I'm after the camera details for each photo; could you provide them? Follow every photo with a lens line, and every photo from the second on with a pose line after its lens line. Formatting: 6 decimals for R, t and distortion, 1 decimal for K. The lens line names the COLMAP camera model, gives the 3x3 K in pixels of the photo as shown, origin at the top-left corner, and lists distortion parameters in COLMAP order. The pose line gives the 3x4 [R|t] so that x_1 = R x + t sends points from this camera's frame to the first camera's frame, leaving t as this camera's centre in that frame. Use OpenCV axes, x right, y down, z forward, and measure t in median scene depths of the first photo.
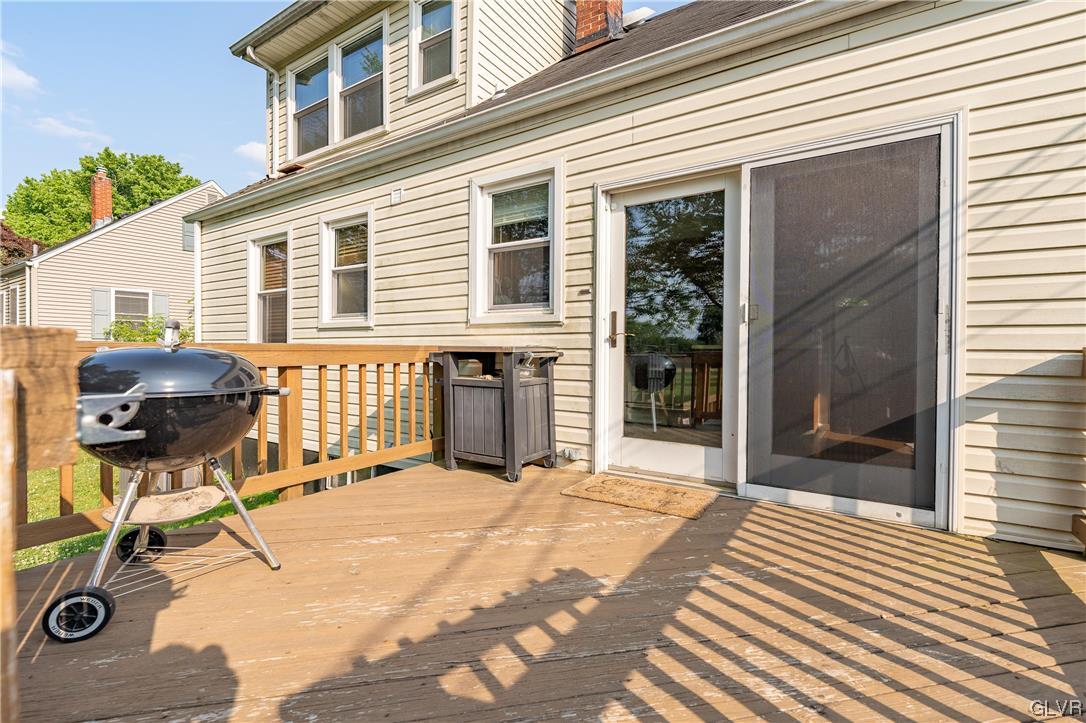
lens RADIAL K [[432.0, 0, 514.2], [0, 432.0, 338.1], [0, 0, 1]] dist [-0.001080, -0.000073]
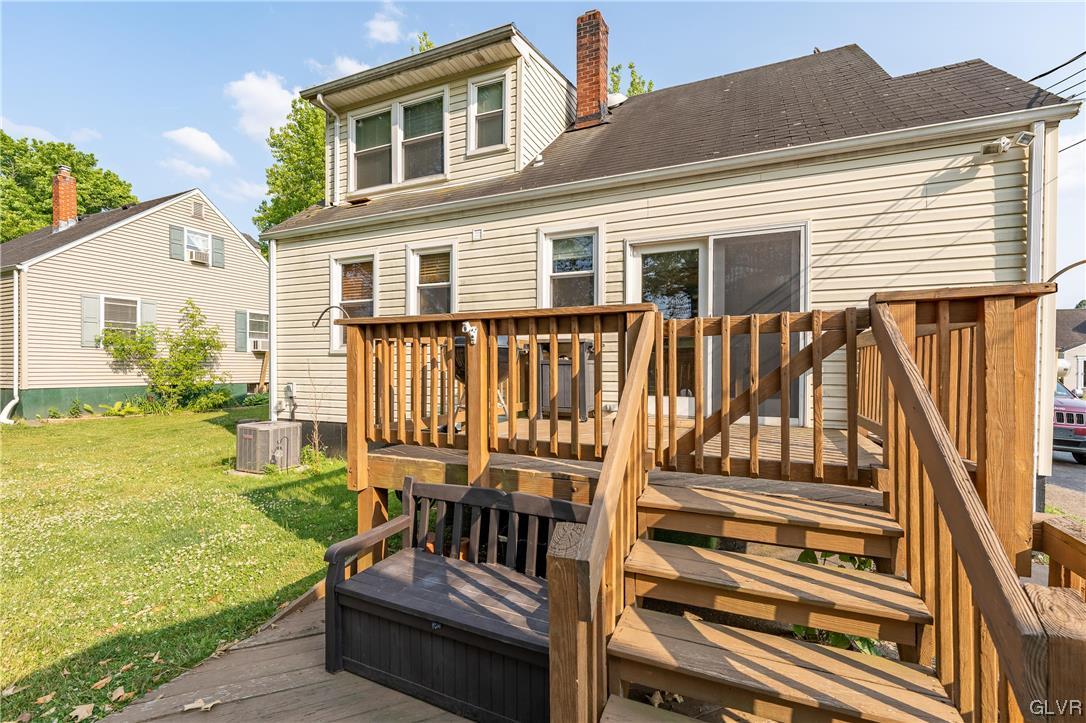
lens RADIAL K [[462.3, 0, 543.0], [0, 462.3, 361.5], [0, 0, 1]] dist [-0.001686, -0.000302]
pose [[0.968115, -0.008205, 0.250372, -0.393809], [0.007814, 0.999966, 0.002558, 0.066953], [-0.250385, -0.000520, 0.968146, -0.431125]]
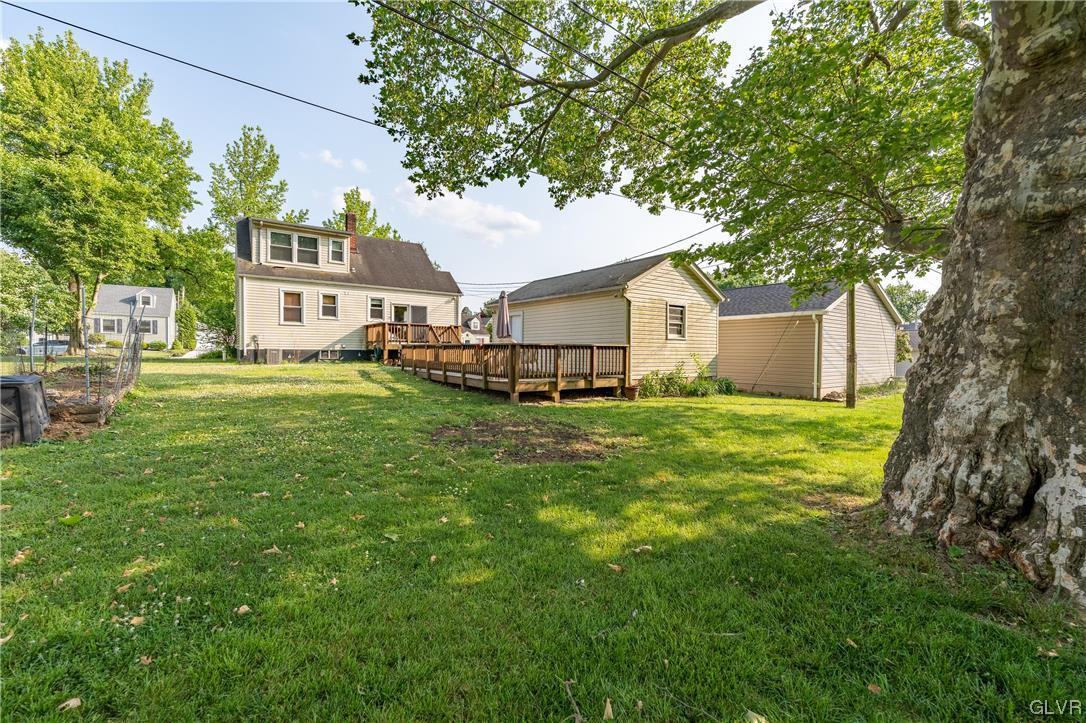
lens RADIAL K [[462.3, 0, 543.0], [0, 462.3, 361.5], [0, 0, 1]] dist [-0.001686, -0.000302]
pose [[0.282542, -0.012689, 0.959171, -3.912597], [0.004801, 0.999919, 0.011814, 0.323570], [-0.959243, 0.001267, 0.282580, -2.155996]]
